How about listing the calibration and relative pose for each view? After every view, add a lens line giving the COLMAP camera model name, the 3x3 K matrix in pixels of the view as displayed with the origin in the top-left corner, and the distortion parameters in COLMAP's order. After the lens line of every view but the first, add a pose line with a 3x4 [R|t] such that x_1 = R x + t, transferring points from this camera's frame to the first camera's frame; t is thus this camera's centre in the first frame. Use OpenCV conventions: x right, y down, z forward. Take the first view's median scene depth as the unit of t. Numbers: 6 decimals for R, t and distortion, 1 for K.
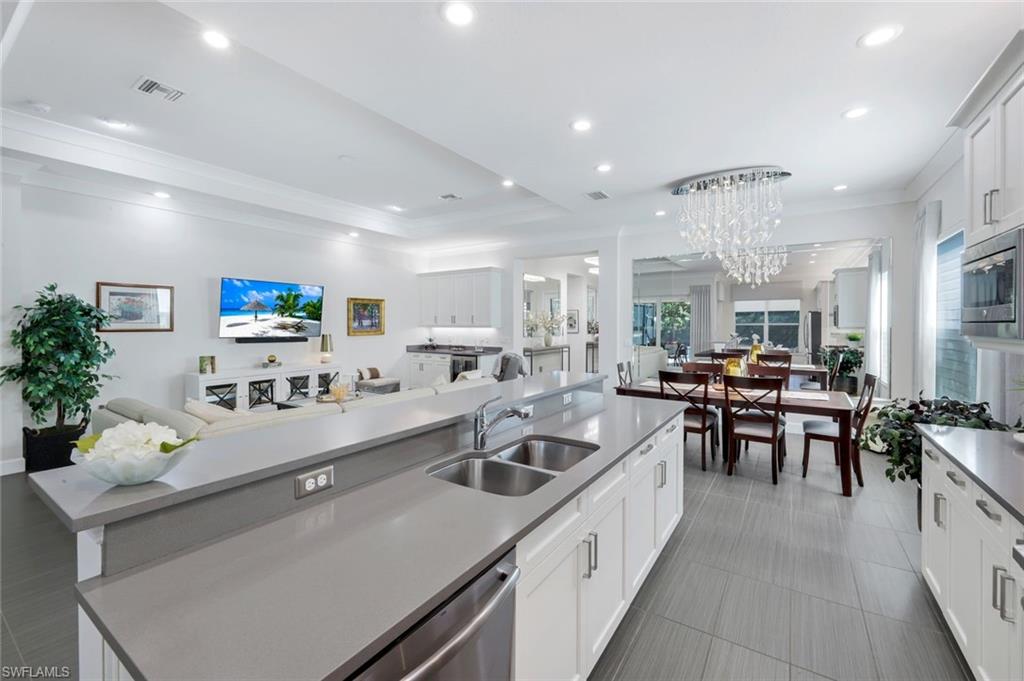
lens RADIAL K [[425.8, 0, 515.0], [0, 425.8, 324.4], [0, 0, 1]] dist [-0.001880, -0.000273]
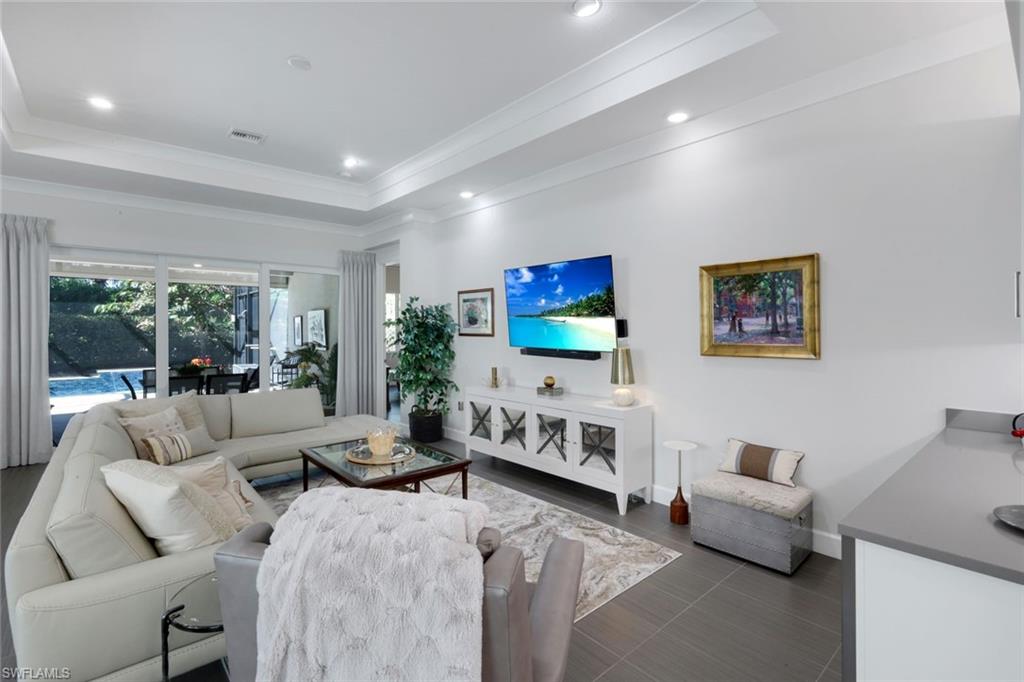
lens RADIAL K [[474.7, 0, 511.3], [0, 474.7, 331.0], [0, 0, 1]] dist [0.001329, 0.000078]
pose [[-0.269529, 0.001000, -0.962992, 0.189761], [-0.002684, 0.999995, 0.001789, 0.002451], [0.962989, 0.003067, -0.269525, 1.469891]]
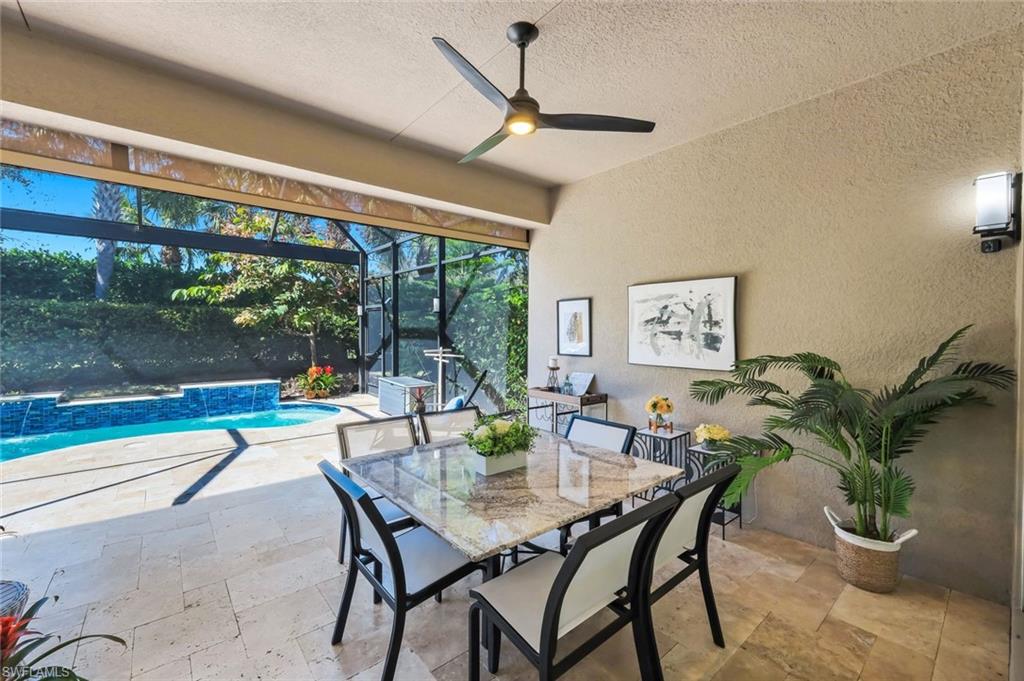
lens RADIAL K [[415.5, 0, 512.0], [0, 415.5, 340.5], [0, 0, 1]] dist [0.000450, 0.000007]
pose [[-0.283605, 0.014597, -0.958830, -0.619491], [-0.012021, 0.999751, 0.018775, 0.023547], [0.958866, 0.016851, -0.283359, 0.140964]]
